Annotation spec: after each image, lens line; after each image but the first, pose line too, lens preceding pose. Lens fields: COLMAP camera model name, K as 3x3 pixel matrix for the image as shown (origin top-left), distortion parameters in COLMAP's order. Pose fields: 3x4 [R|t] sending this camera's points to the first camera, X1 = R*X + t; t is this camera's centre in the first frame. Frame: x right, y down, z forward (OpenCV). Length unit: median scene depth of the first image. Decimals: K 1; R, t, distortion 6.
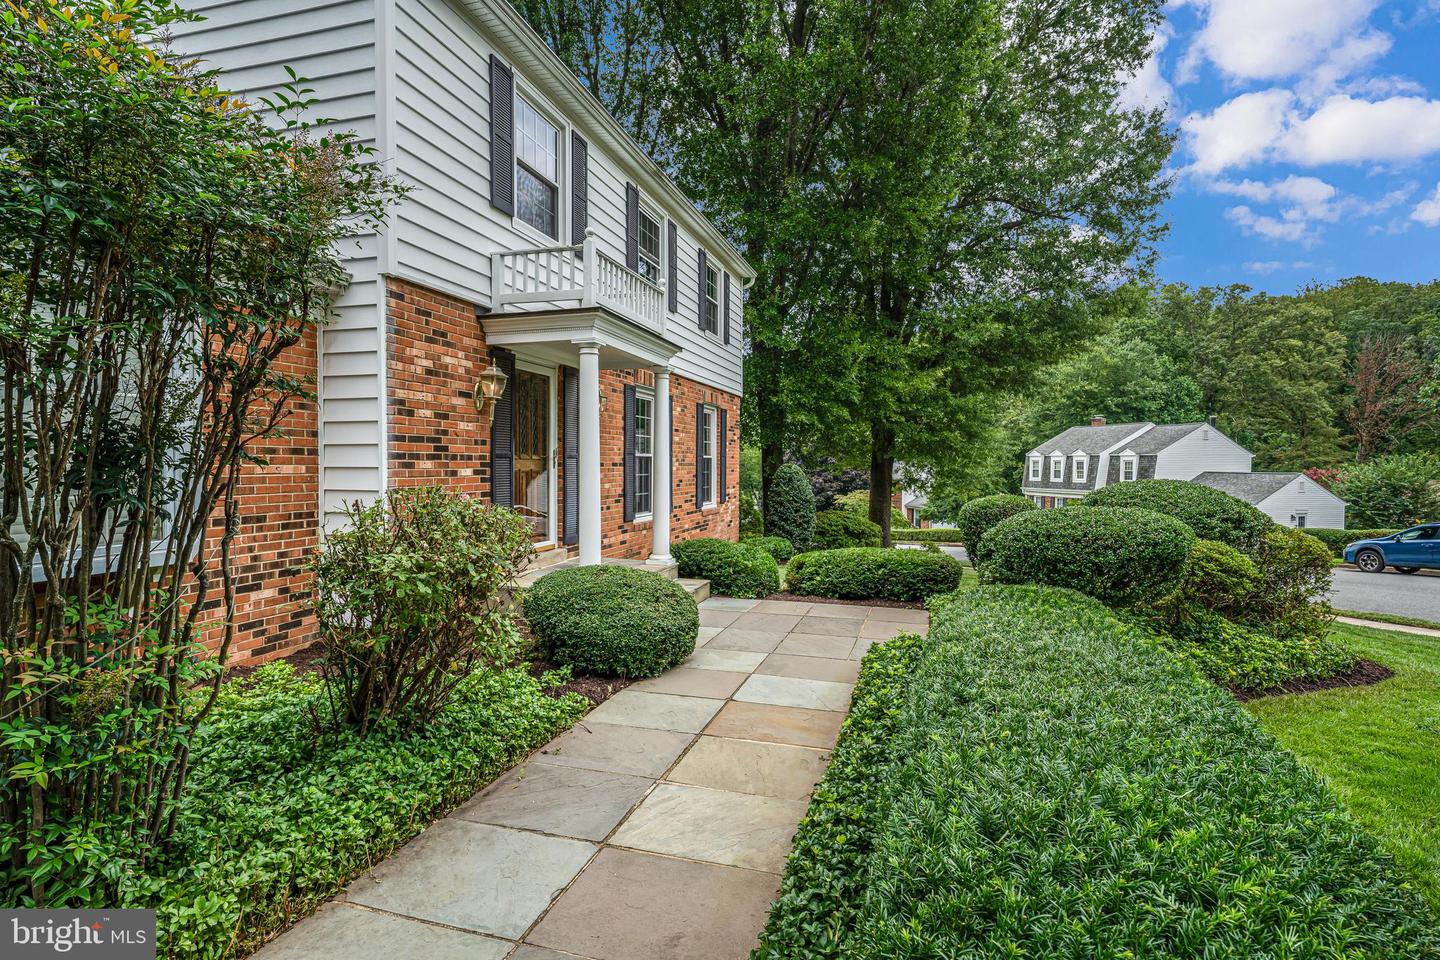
lens RADIAL K [[719.8, 0, 716.2], [0, 719.8, 478.7], [0, 0, 1]] dist [0.010582, -0.000213]
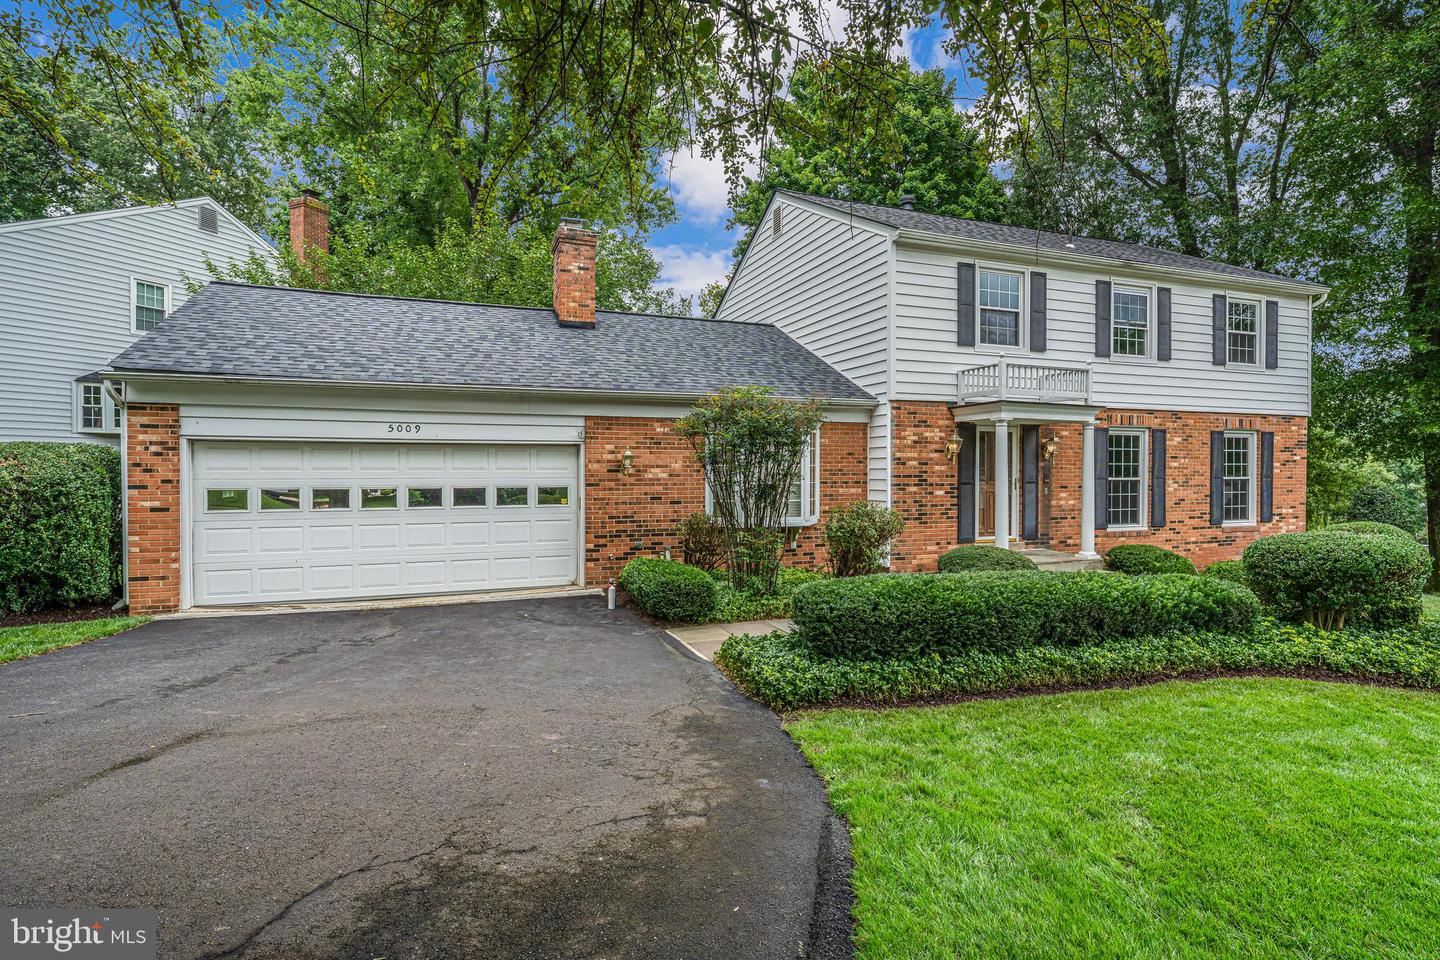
lens RADIAL K [[719.8, 0, 720.3], [0, 719.8, 476.2], [0, 0, 1]] dist [0.010582, -0.000213]
pose [[0.614265, 0.005578, -0.789080, 0.774540], [-0.015445, 0.999868, -0.004956, -0.033544], [0.788949, 0.015232, 0.614270, -0.591924]]
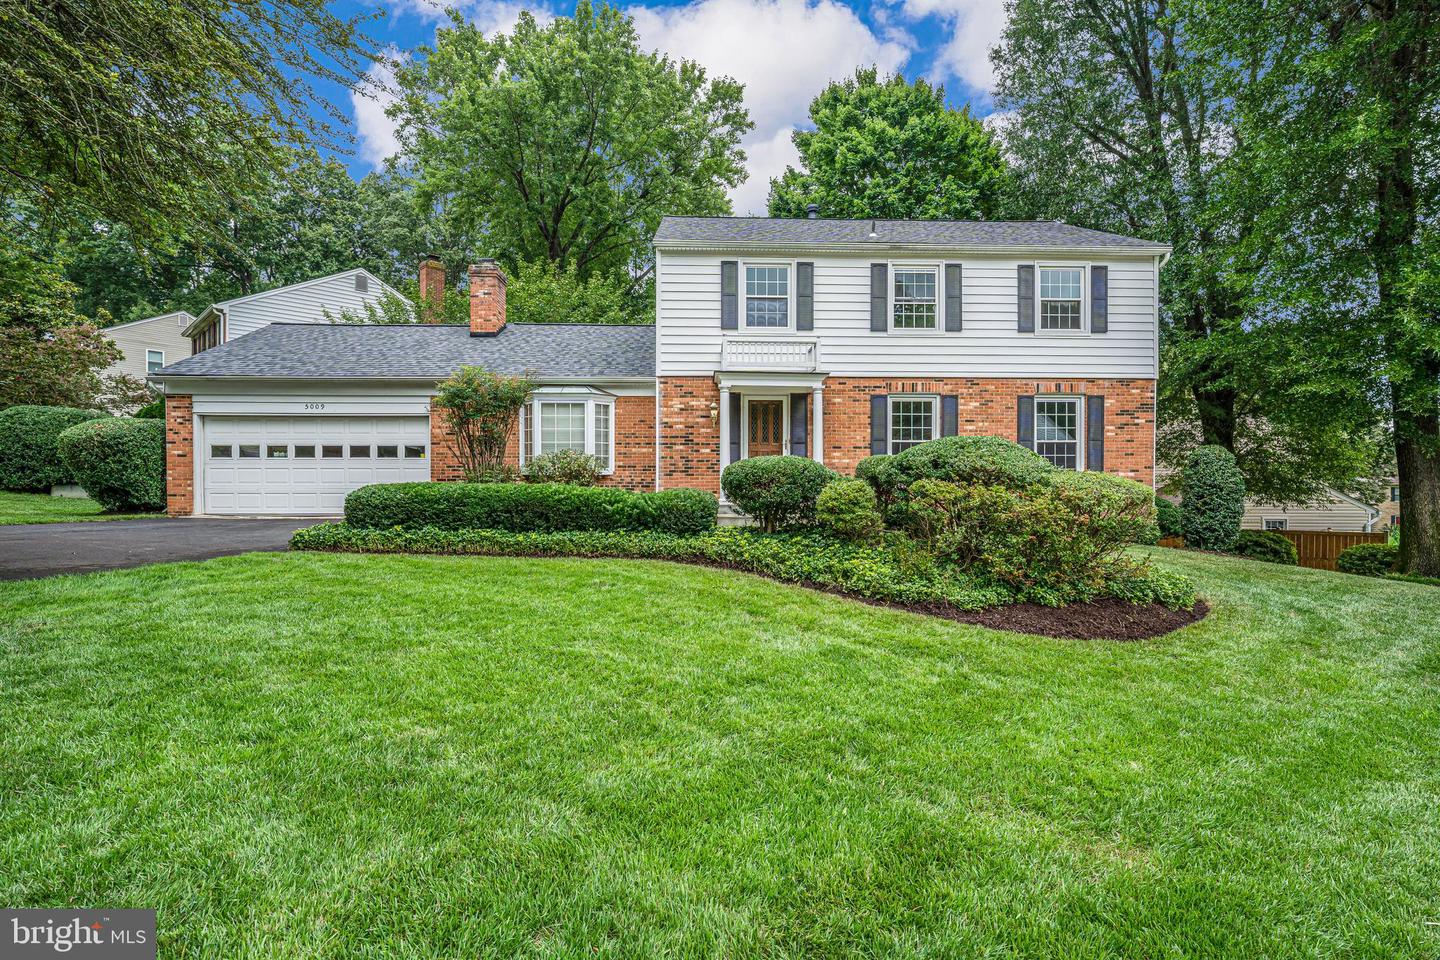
lens RADIAL K [[659.9, 0, 715.6], [0, 659.9, 480.6], [0, 0, 1]] dist [-0.000319, 0.000121]
pose [[0.323902, 0.006795, -0.946066, 1.642325], [-0.019495, 0.999810, 0.000507, 0.084570], [0.945890, 0.018279, 0.323973, 0.355615]]
